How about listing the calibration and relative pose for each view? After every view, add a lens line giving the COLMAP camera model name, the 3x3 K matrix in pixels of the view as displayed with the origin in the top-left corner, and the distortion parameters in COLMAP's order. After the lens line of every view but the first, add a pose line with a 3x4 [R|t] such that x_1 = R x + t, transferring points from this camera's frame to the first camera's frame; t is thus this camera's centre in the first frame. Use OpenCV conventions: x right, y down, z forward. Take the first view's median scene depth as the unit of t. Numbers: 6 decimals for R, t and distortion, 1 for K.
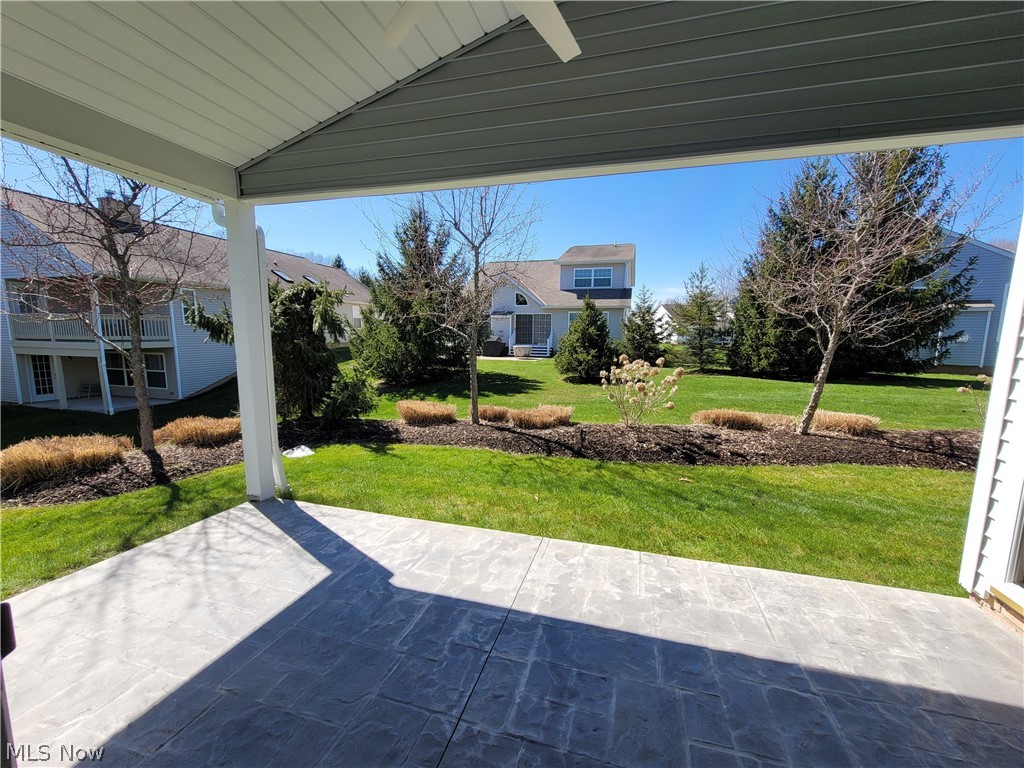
lens RADIAL K [[415.9, 0, 519.4], [0, 415.9, 390.5], [0, 0, 1]] dist [-0.005331, -0.000059]
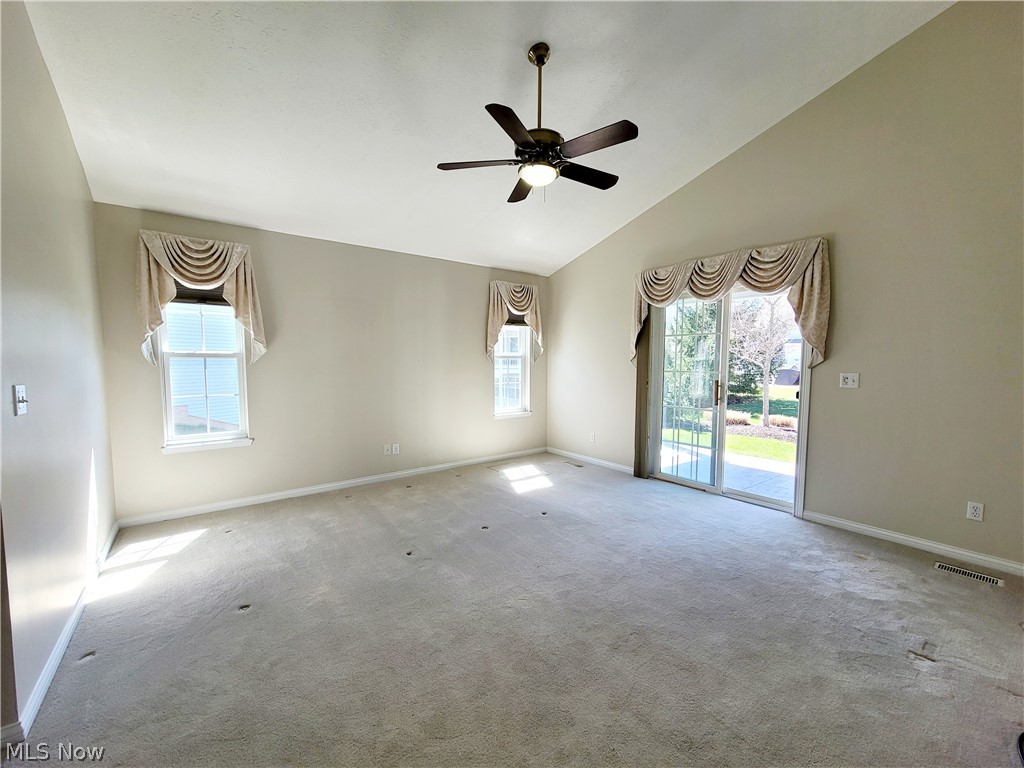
lens RADIAL K [[415.9, 0, 519.4], [0, 415.9, 390.5], [0, 0, 1]] dist [-0.005331, -0.000059]
pose [[0.802162, 0.031243, -0.596289, 0.055299], [-0.072187, 0.996380, -0.044905, 0.077571], [0.592727, 0.079065, 0.801513, -0.591768]]
